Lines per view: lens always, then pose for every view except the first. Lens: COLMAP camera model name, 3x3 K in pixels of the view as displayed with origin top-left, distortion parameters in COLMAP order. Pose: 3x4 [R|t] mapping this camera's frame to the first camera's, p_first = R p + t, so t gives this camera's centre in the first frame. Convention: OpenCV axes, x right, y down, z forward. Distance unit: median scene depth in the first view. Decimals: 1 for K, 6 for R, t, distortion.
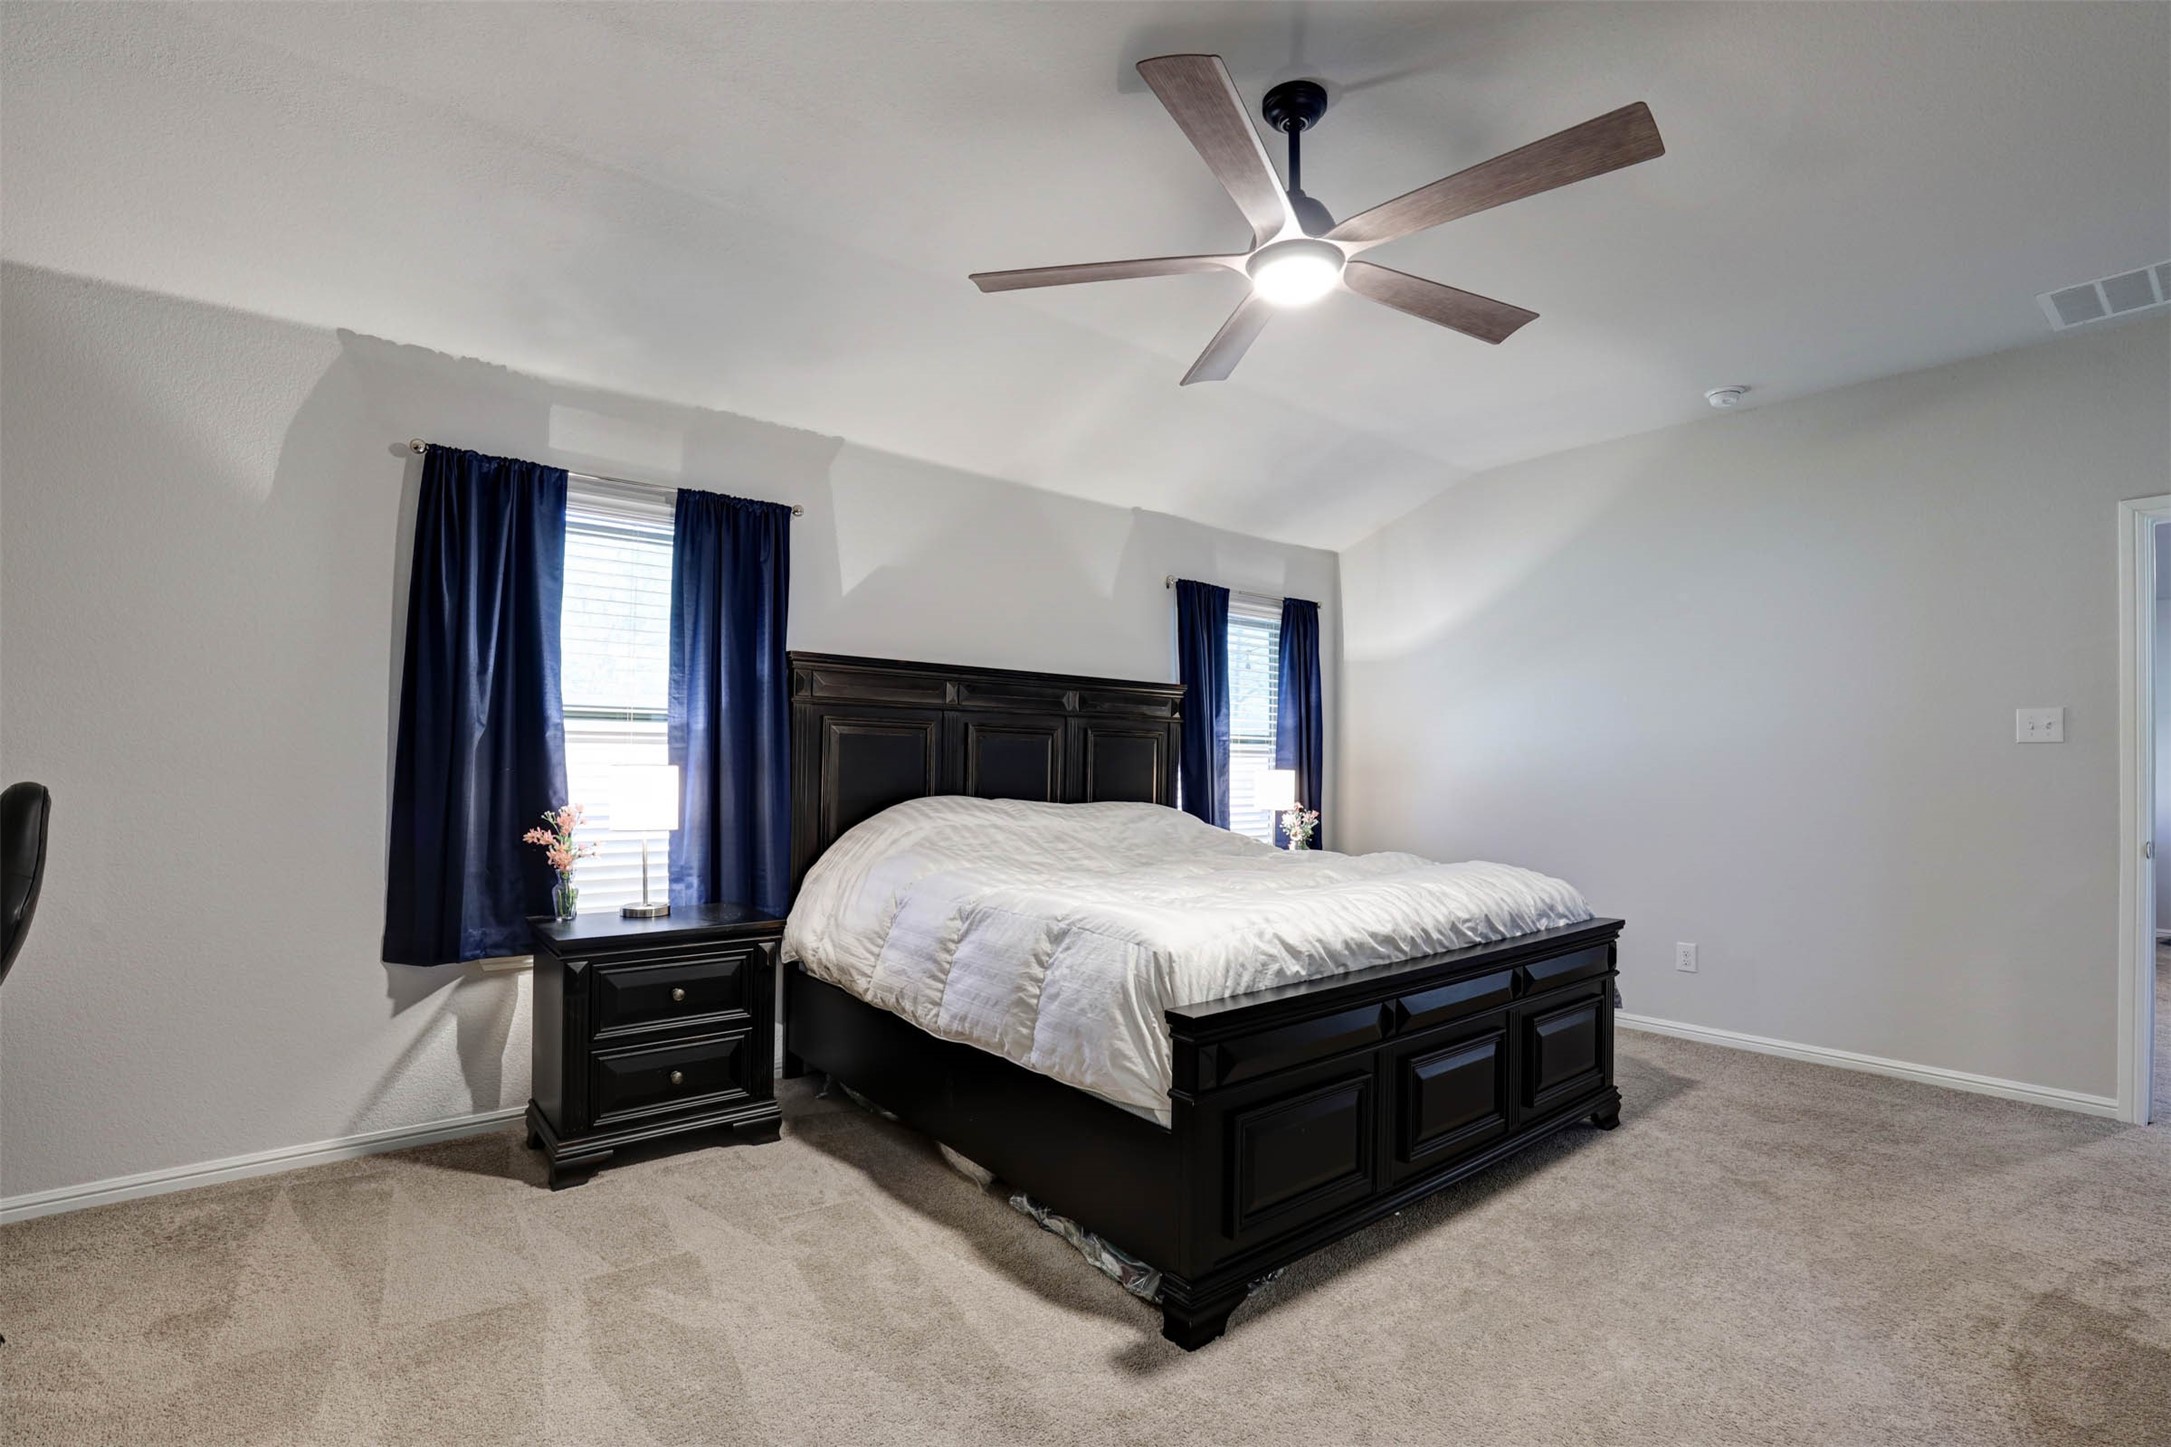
lens RADIAL K [[863.9, 0, 1191.7], [0, 863.9, 731.5], [0, 0, 1]] dist [-0.000137, -0.000099]
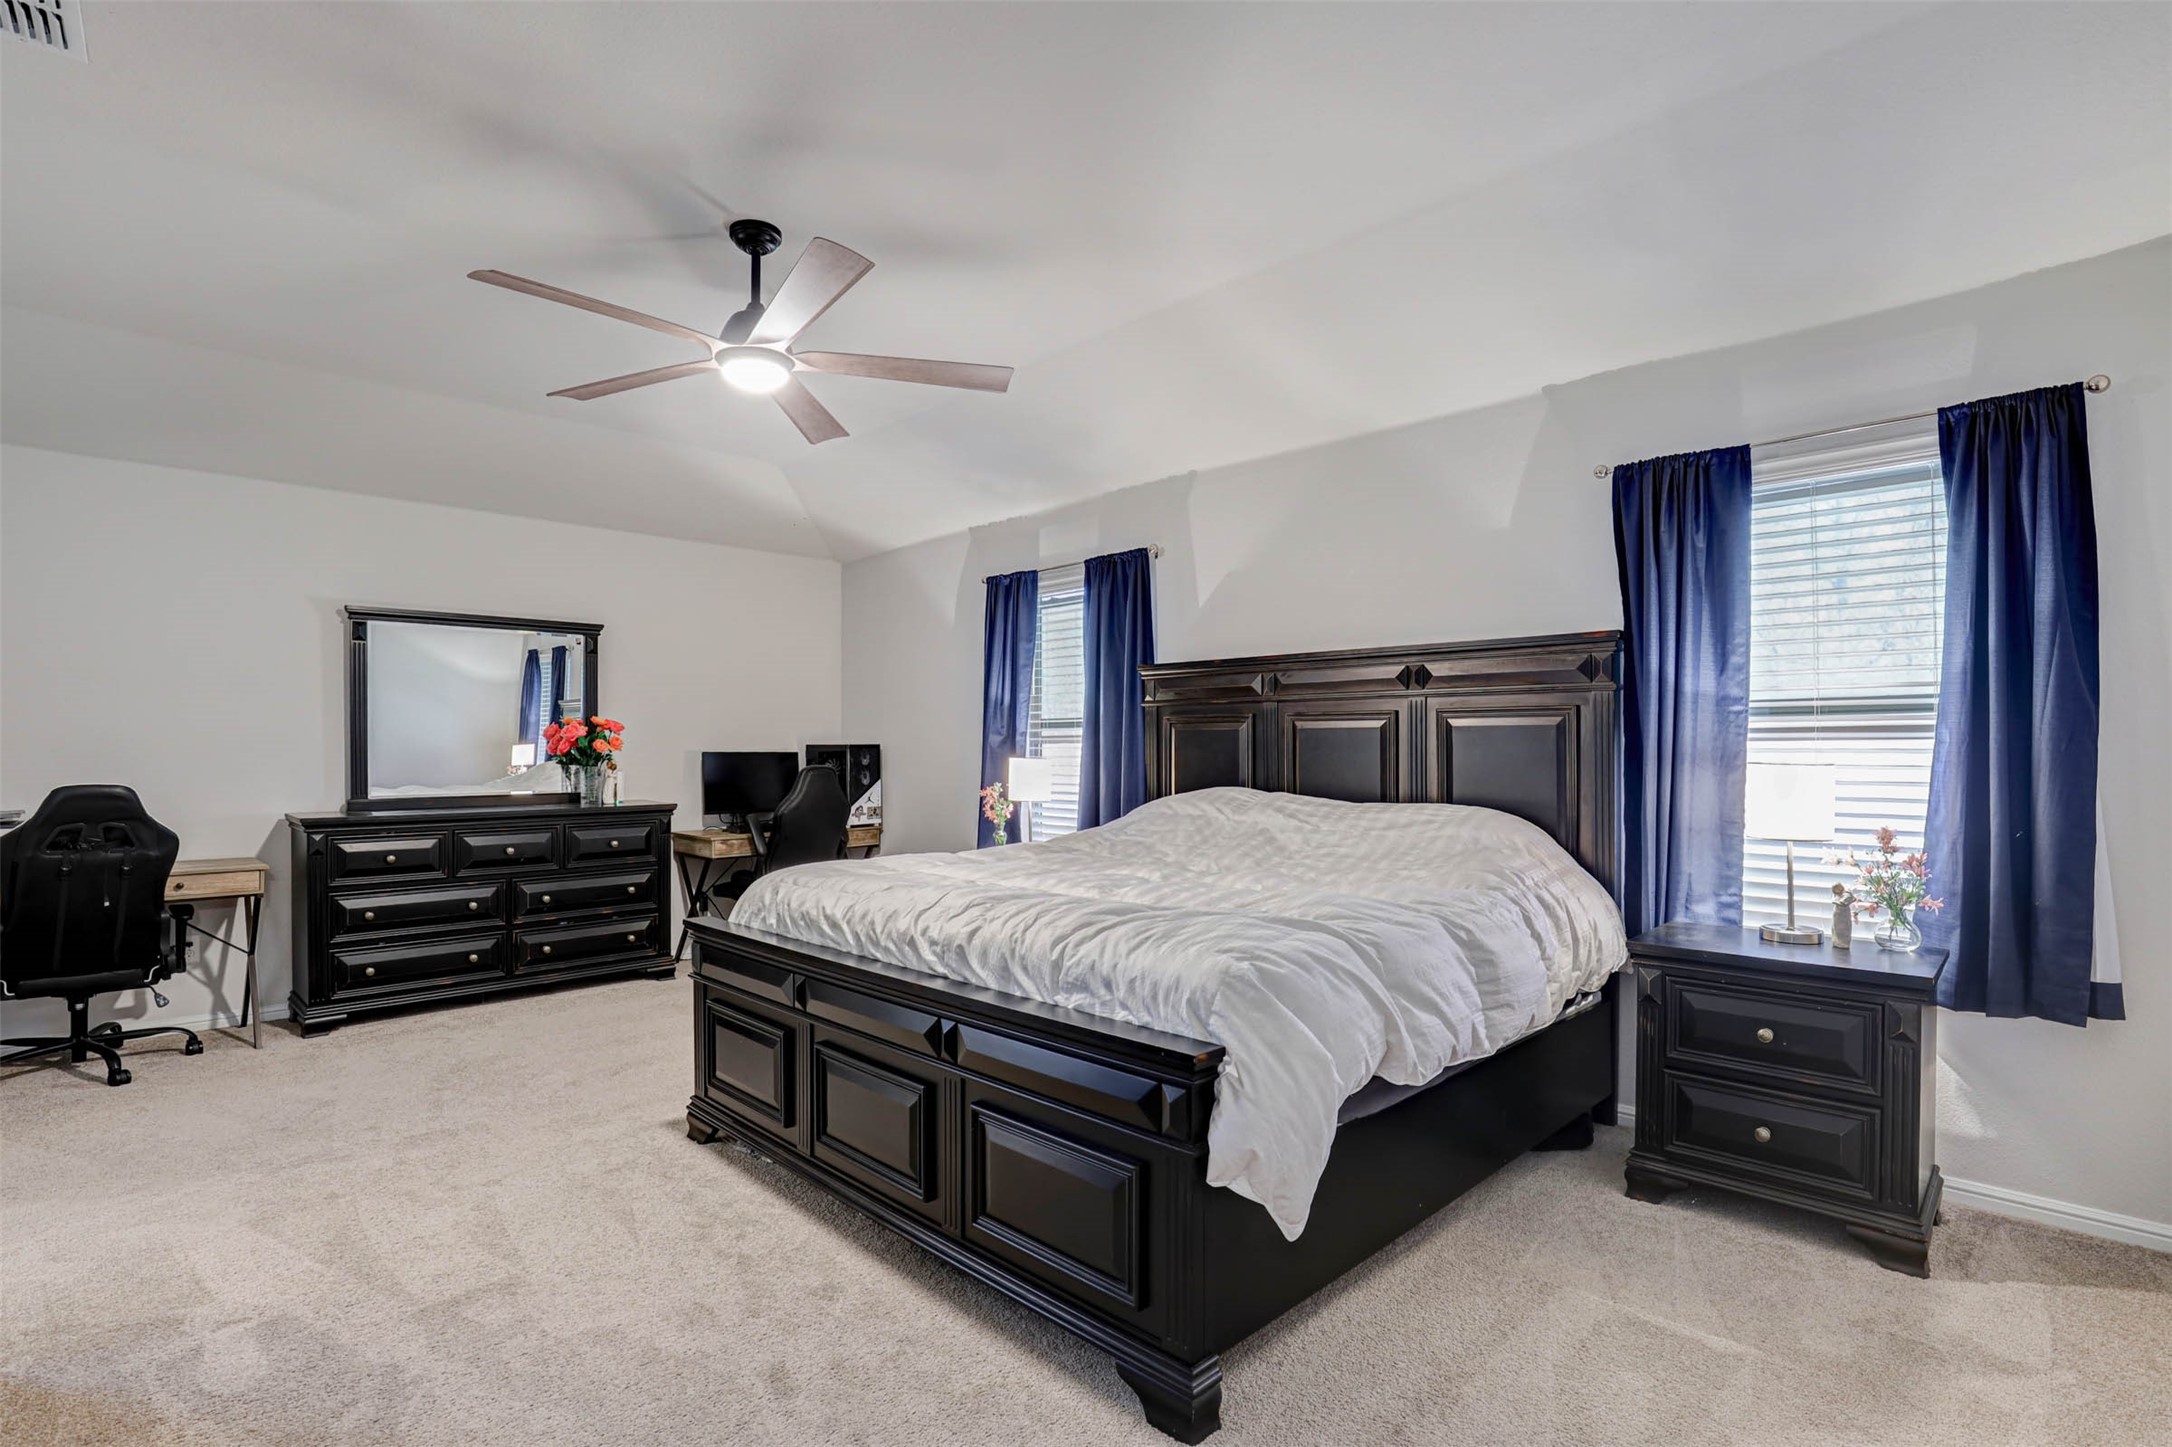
lens RADIAL K [[1005.3, 0, 1093.3], [0, 1005.3, 716.4], [0, 0, 1]] dist [-0.031754, 0.006140]
pose [[0.128455, -0.047155, -0.990594, 0.915576], [0.031677, 0.998554, -0.043426, 0.036514], [0.991209, -0.025800, 0.129763, 0.733840]]
